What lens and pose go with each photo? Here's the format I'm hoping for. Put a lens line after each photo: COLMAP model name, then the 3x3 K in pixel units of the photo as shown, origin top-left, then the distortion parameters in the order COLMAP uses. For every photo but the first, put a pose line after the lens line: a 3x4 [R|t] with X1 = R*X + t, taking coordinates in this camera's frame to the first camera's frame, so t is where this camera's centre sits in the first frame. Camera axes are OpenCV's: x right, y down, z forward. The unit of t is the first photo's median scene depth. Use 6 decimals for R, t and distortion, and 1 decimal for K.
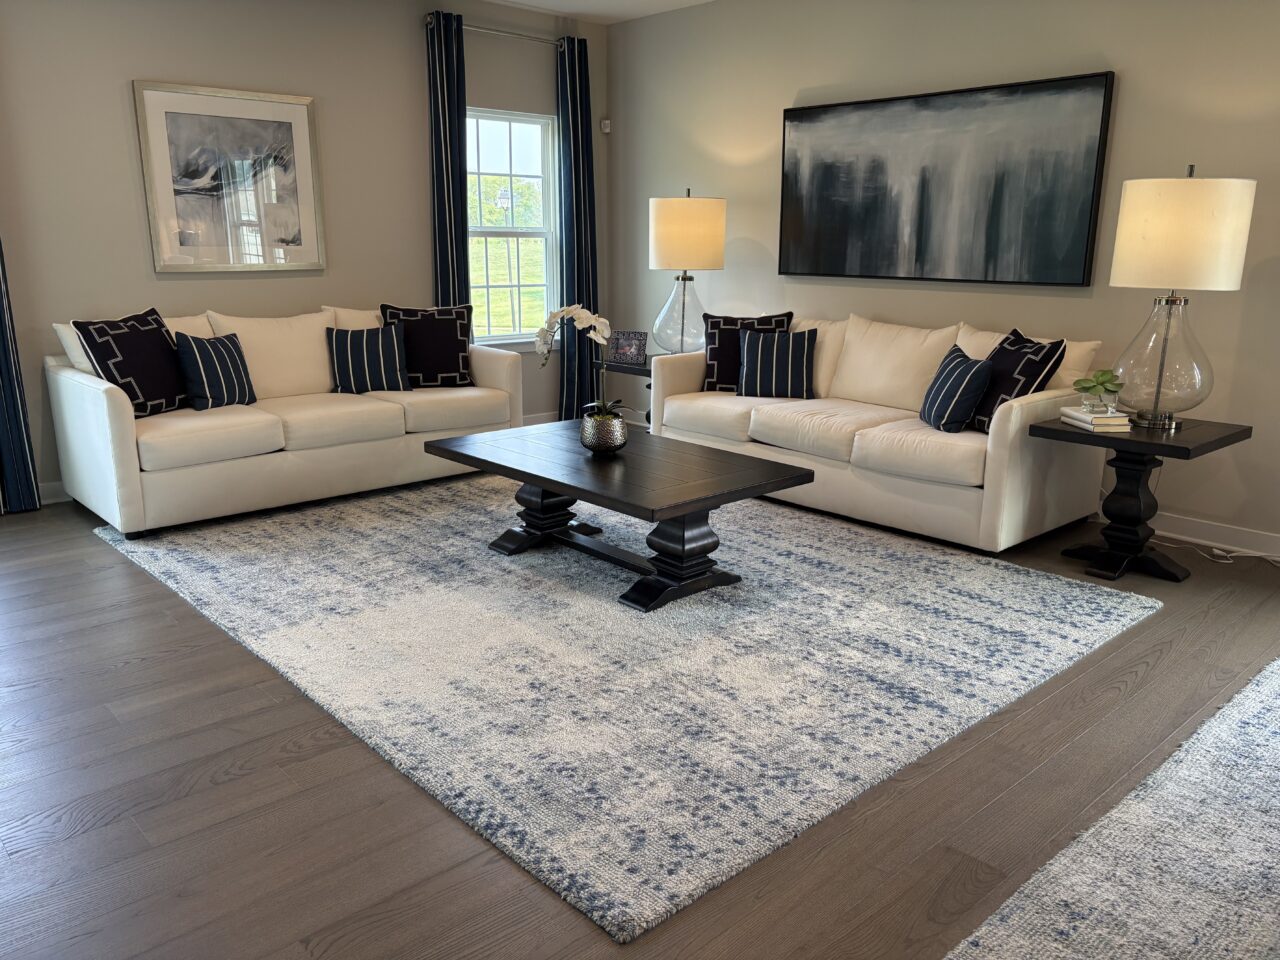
lens RADIAL K [[979.6, 0, 642.5], [0, 979.6, 481.1], [0, 0, 1]] dist [0.044050, -0.037491]
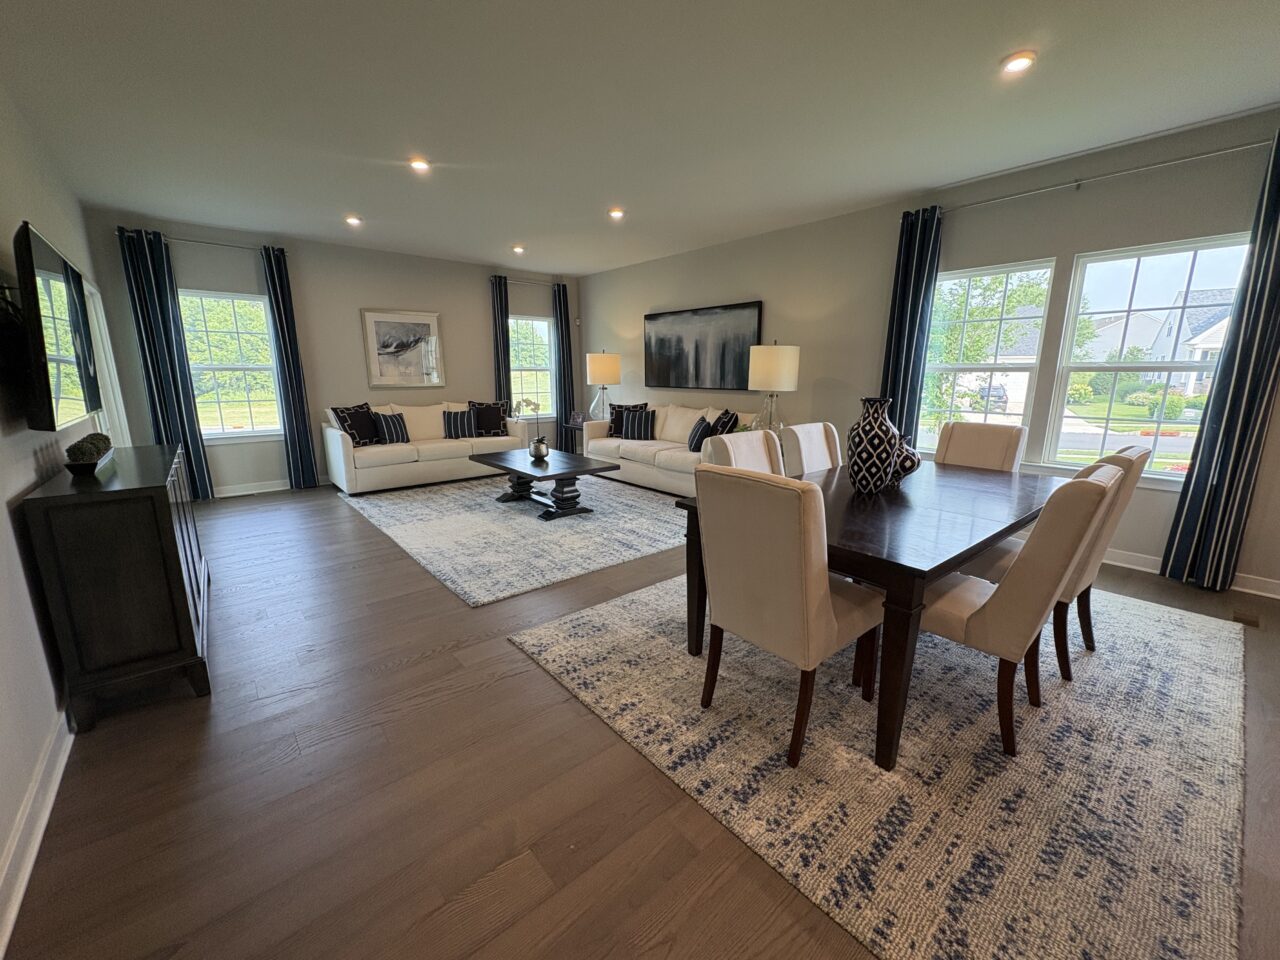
lens RADIAL K [[511.1, 0, 636.5], [0, 511.1, 477.4], [0, 0, 1]] dist [-0.001873, 0.000419]
pose [[0.999378, -0.000458, -0.035269, 0.210935], [-0.000921, 0.999236, -0.039071, 0.056432], [0.035260, 0.039079, 0.998614, -0.210753]]
